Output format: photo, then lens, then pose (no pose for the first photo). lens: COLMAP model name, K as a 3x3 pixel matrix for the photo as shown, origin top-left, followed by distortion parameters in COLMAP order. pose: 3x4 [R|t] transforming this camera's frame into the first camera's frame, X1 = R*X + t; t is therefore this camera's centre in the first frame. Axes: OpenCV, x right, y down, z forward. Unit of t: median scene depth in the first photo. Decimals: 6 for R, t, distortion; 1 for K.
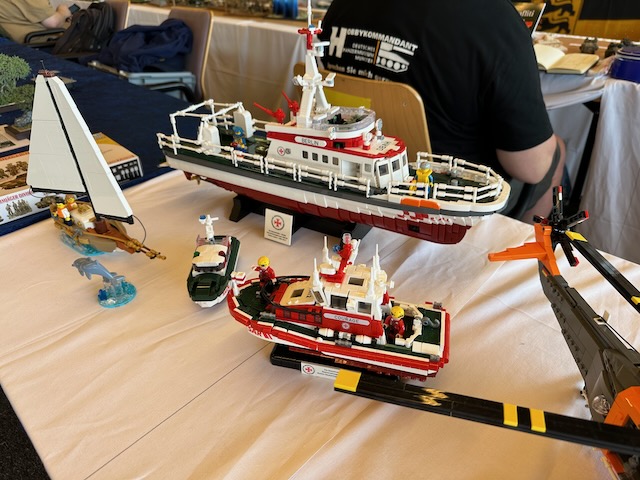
lens RADIAL K [[441.6, 0, 320.0], [0, 441.6, 240.0], [0, 0, 1]] dist [0.000630, -0.005088]
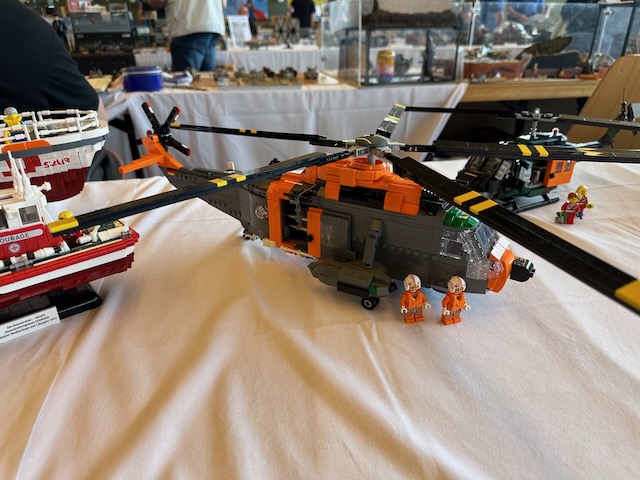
lens RADIAL K [[441.6, 0, 320.0], [0, 441.6, 240.0], [0, 0, 1]] dist [0.000630, -0.005088]
pose [[0.553800, -0.336878, 0.761458, -0.211660], [0.435280, 0.896721, 0.080146, 0.299542], [-0.709815, 0.287063, 0.643240, 0.015435]]
